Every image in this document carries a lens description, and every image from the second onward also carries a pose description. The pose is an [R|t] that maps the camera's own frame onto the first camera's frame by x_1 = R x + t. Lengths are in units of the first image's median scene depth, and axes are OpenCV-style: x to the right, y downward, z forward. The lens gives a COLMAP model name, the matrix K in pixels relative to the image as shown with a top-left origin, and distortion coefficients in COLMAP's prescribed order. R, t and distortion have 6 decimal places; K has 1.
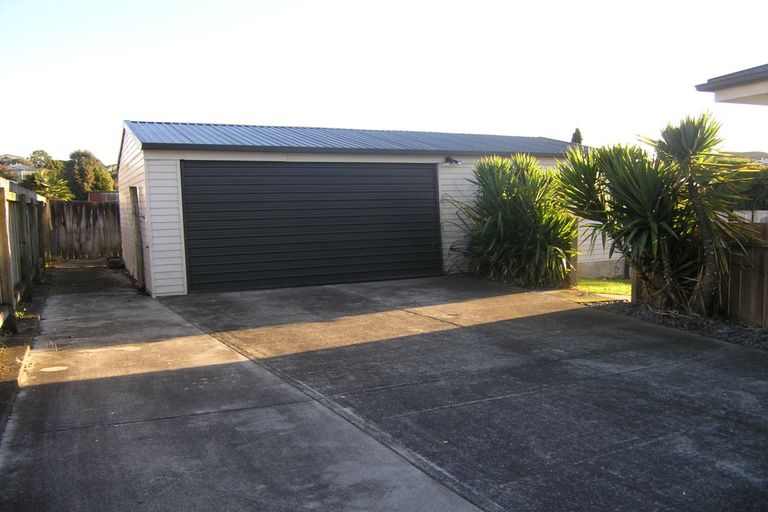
lens RADIAL K [[601.7, 0, 384.0], [0, 601.7, 256.0], [0, 0, 1]] dist [-0.080624, 0.001524]
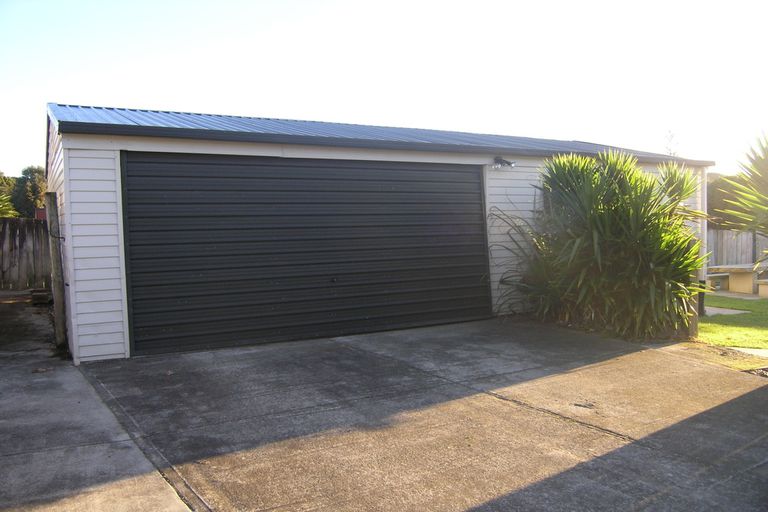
lens RADIAL K [[601.7, 0, 384.0], [0, 601.7, 256.0], [0, 0, 1]] dist [-0.080624, 0.001524]
pose [[0.998098, -0.000987, 0.061635, -0.088957], [0.002994, 0.999468, -0.032485, -0.022929], [-0.061570, 0.032608, 0.997570, 0.321106]]
